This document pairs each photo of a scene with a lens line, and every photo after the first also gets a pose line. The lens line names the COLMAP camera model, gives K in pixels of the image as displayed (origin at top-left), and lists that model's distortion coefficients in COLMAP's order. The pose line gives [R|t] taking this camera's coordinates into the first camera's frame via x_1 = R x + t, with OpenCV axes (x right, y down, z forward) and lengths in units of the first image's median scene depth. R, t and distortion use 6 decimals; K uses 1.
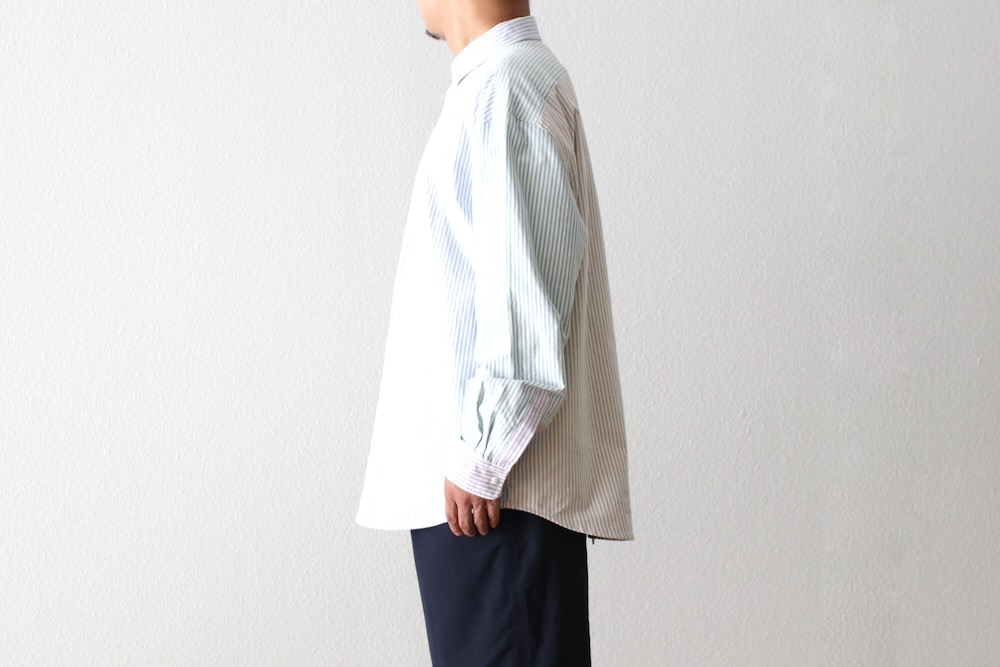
lens RADIAL K [[2397.0, 0, 500.0], [0, 2397.0, 333.5], [0, 0, 1]] dist [-0.132664, -0.026297]
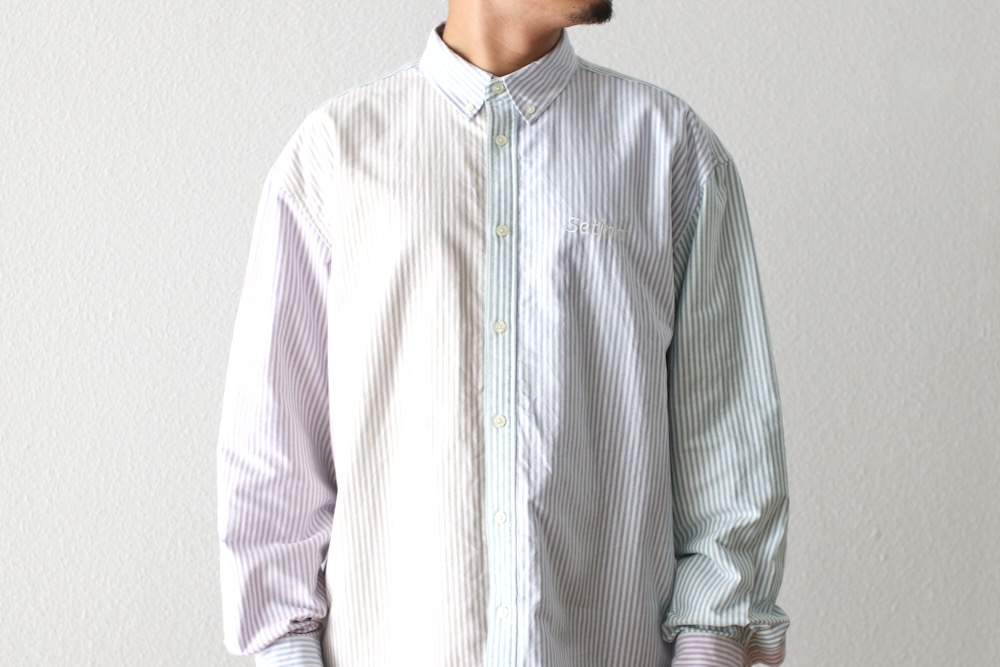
lens RADIAL K [[2532.2, 0, 499.0], [0, 2532.2, 348.1], [0, 0, 1]] dist [-0.135155, -0.087805]
pose [[0.999996, 0.002738, 0.000994, -0.013320], [-0.002764, 0.999634, 0.026920, -0.043353], [-0.000920, -0.026923, 0.999637, 0.244834]]
